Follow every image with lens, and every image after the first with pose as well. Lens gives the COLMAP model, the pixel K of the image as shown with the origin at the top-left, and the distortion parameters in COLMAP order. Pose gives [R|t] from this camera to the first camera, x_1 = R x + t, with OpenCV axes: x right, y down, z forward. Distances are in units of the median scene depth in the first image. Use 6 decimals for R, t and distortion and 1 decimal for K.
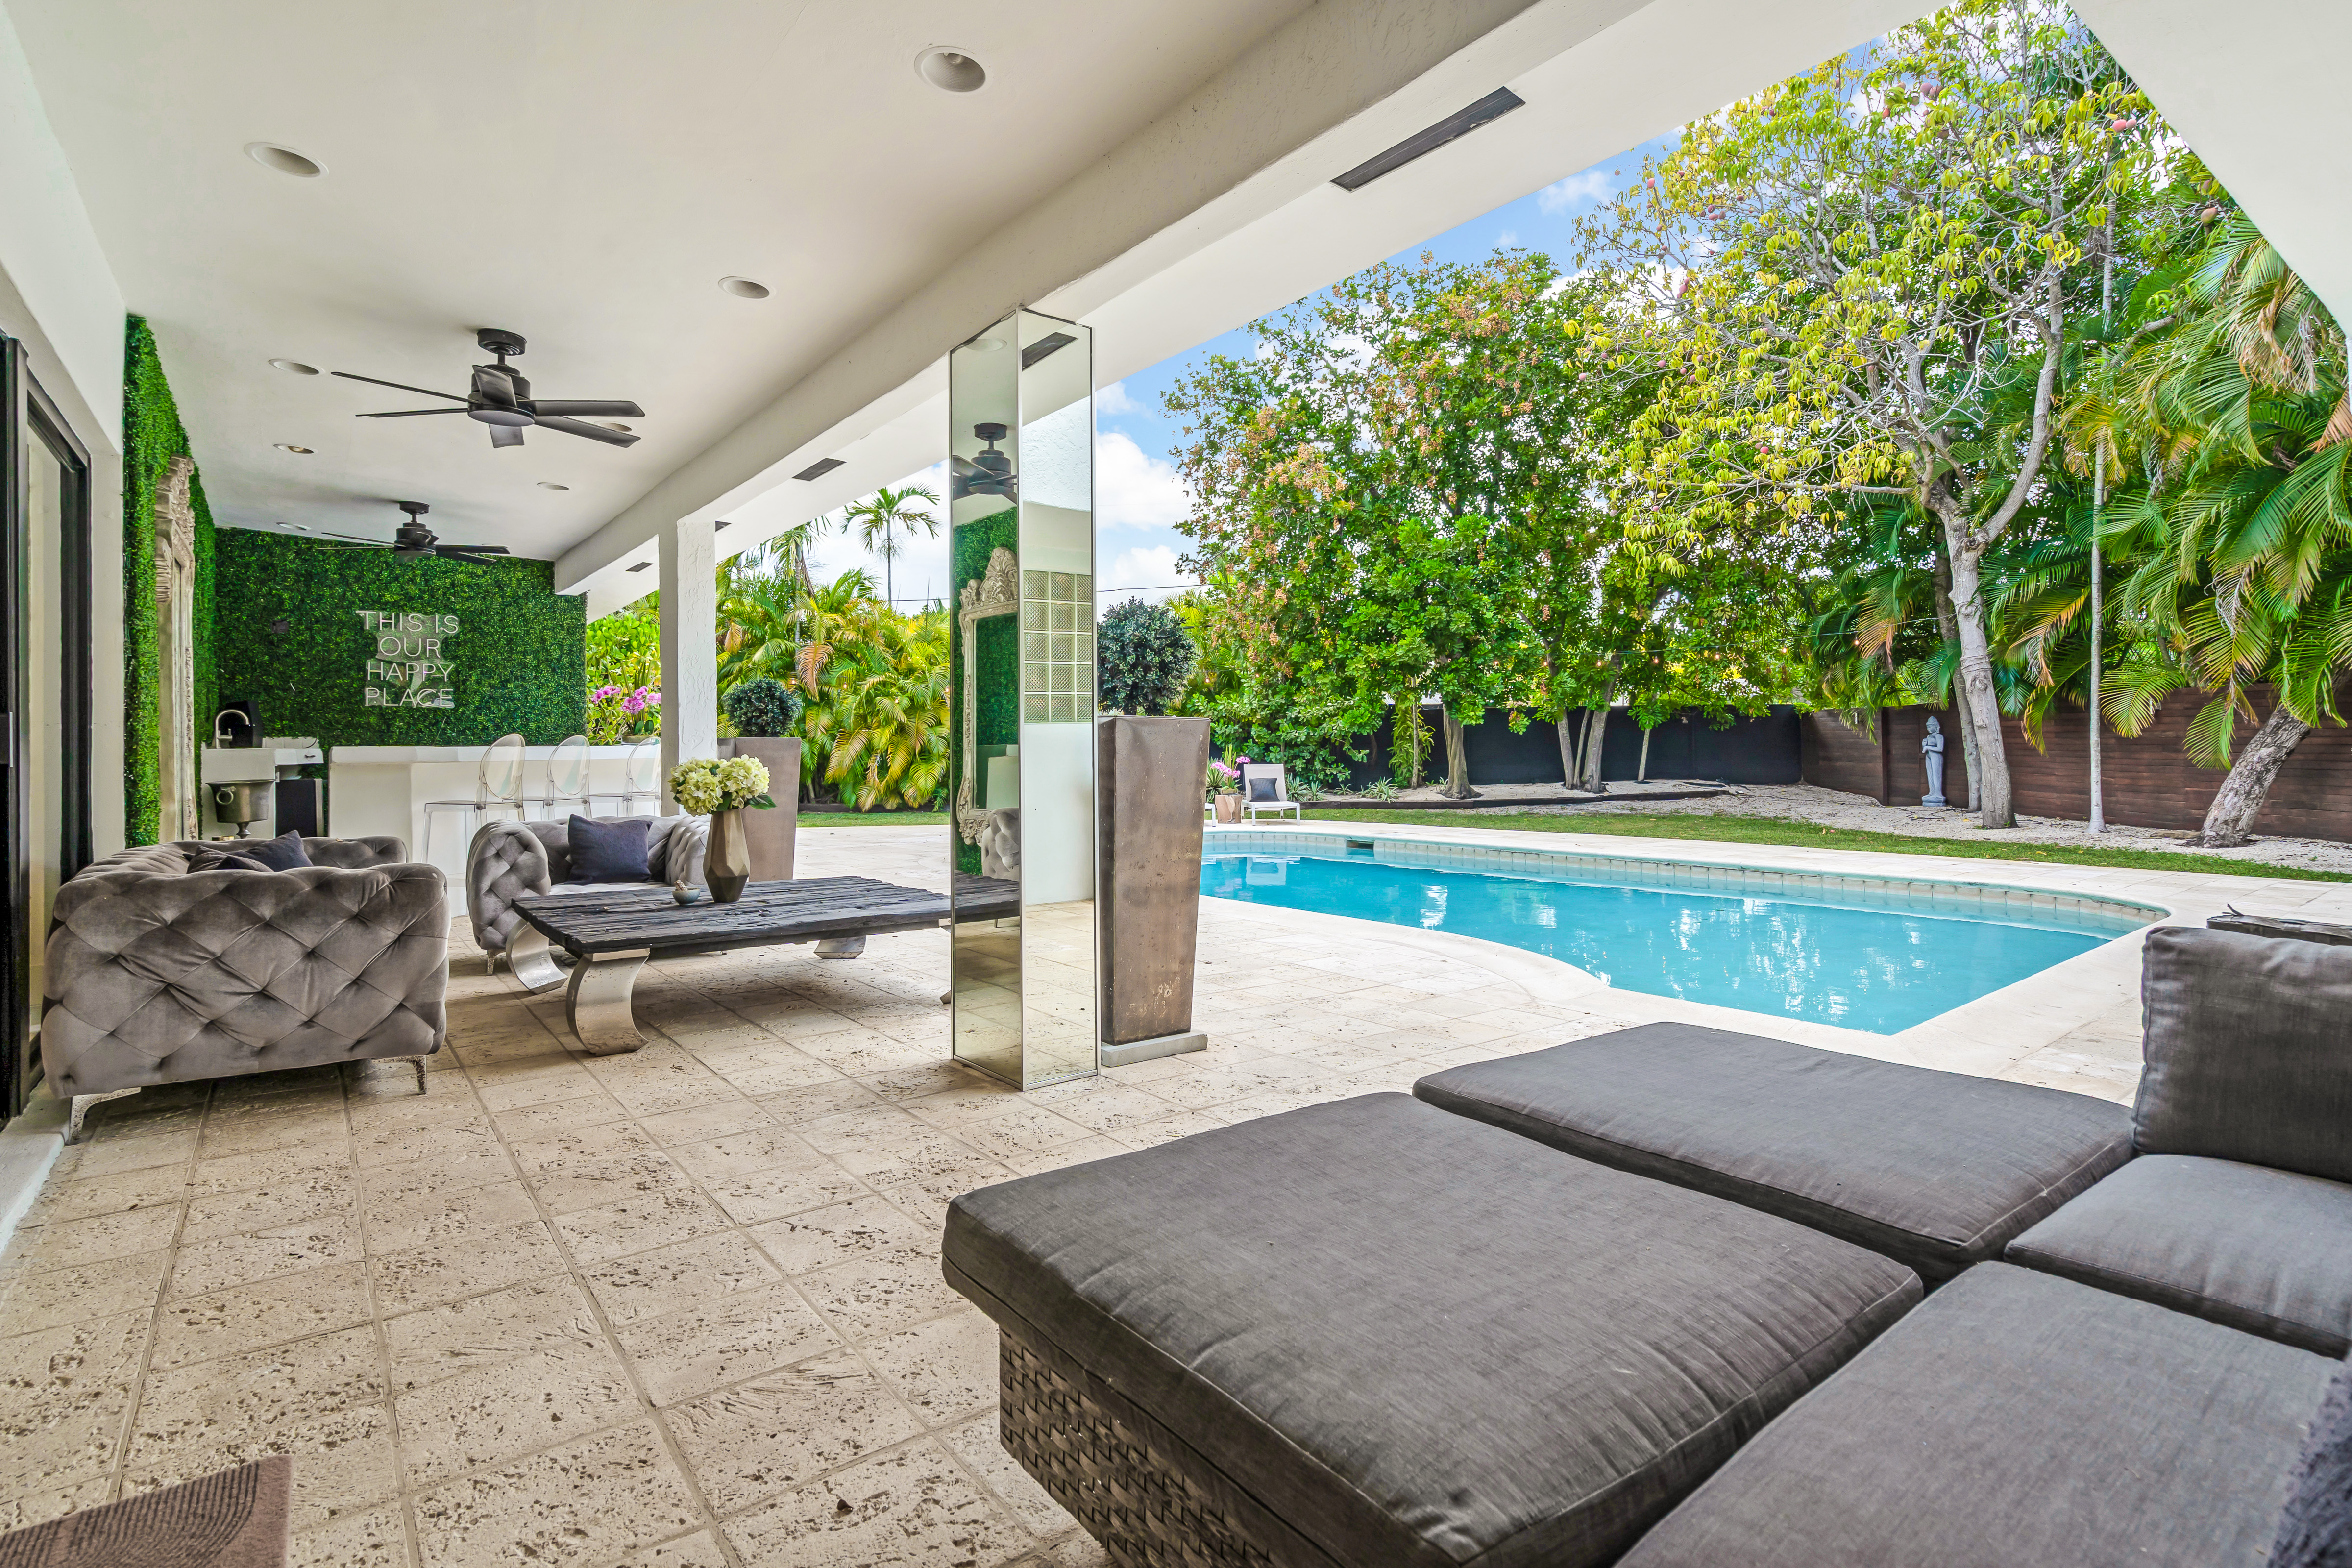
lens RADIAL K [[1126.3, 0, 1176.1], [0, 1126.3, 750.4], [0, 0, 1]] dist [-0.002188, 0.000684]
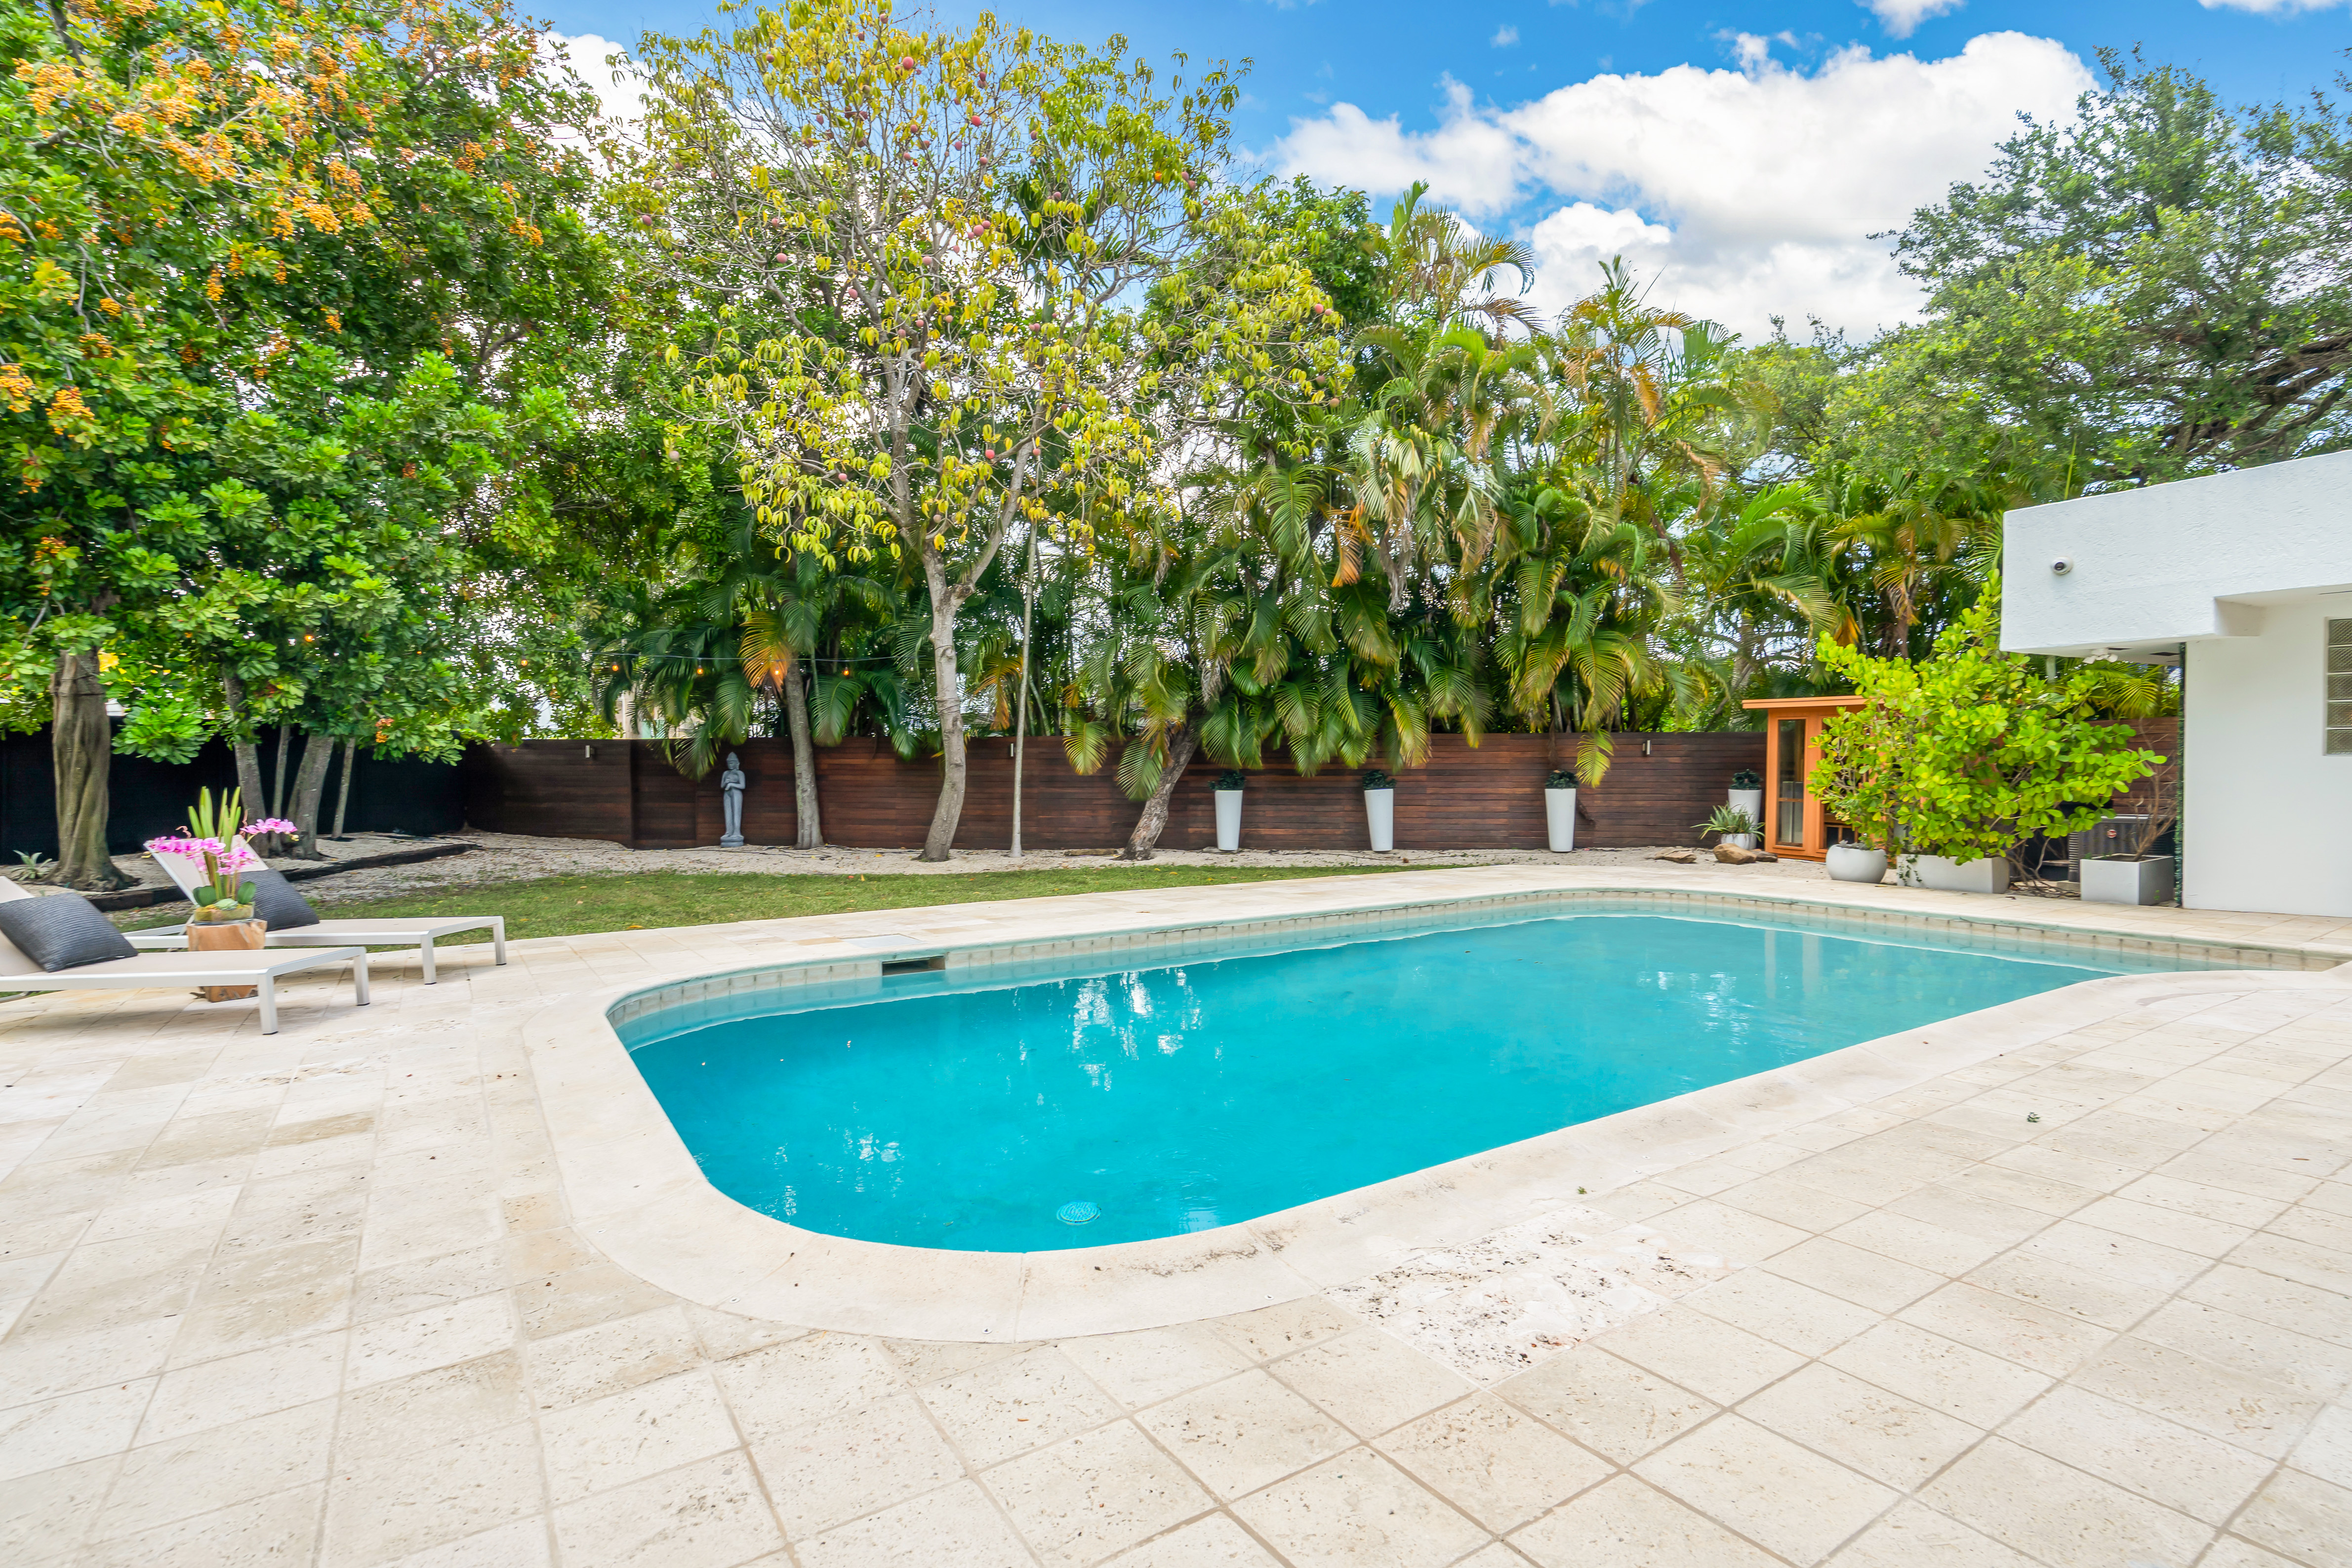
lens RADIAL K [[1126.2, 0, 1177.7], [0, 1126.2, 786.3], [0, 0, 1]] dist [-0.002188, 0.000684]
pose [[0.089236, -0.005896, 0.995993, -0.524671], [0.007885, 0.999955, 0.005213, -0.007686], [-0.995979, 0.007389, 0.089278, 1.150915]]
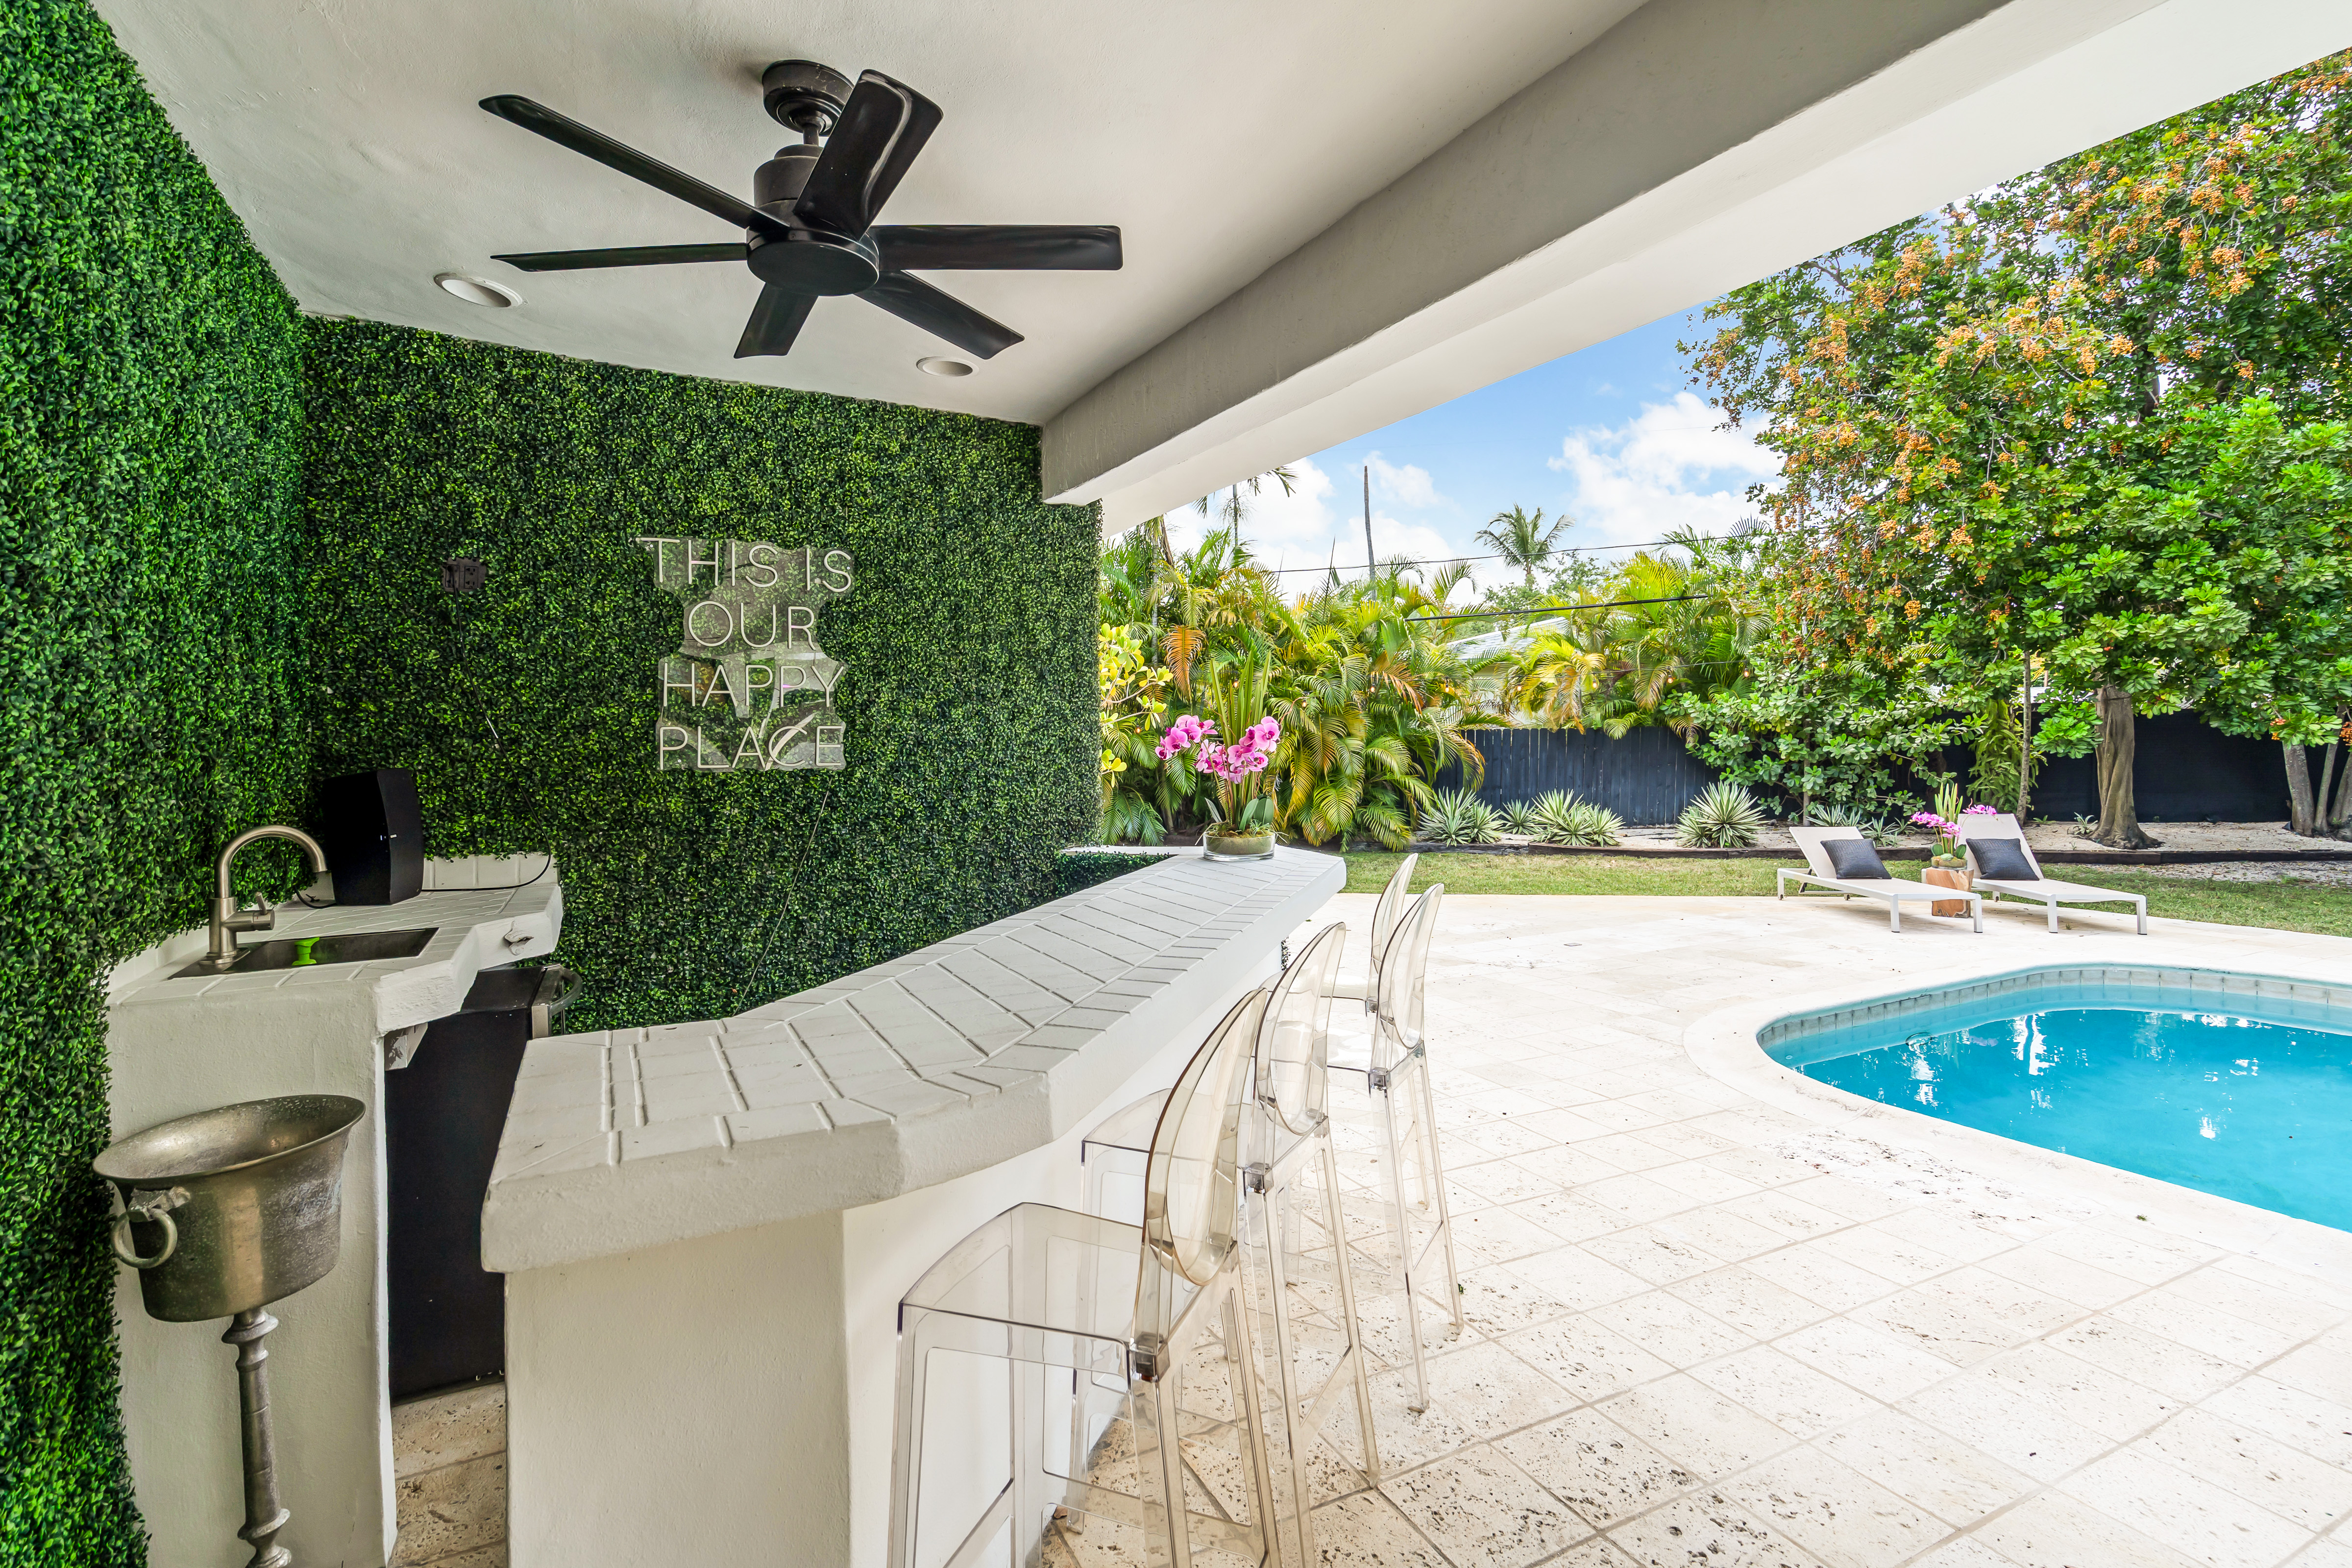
lens RADIAL K [[1126.3, 0, 1172.7], [0, 1126.3, 774.6], [0, 0, 1]] dist [-0.002188, 0.000684]
pose [[0.980585, 0.011355, -0.195766, -0.421974], [-0.004985, 0.999443, 0.032999, -0.048483], [0.196032, -0.031382, 0.980095, 0.586508]]
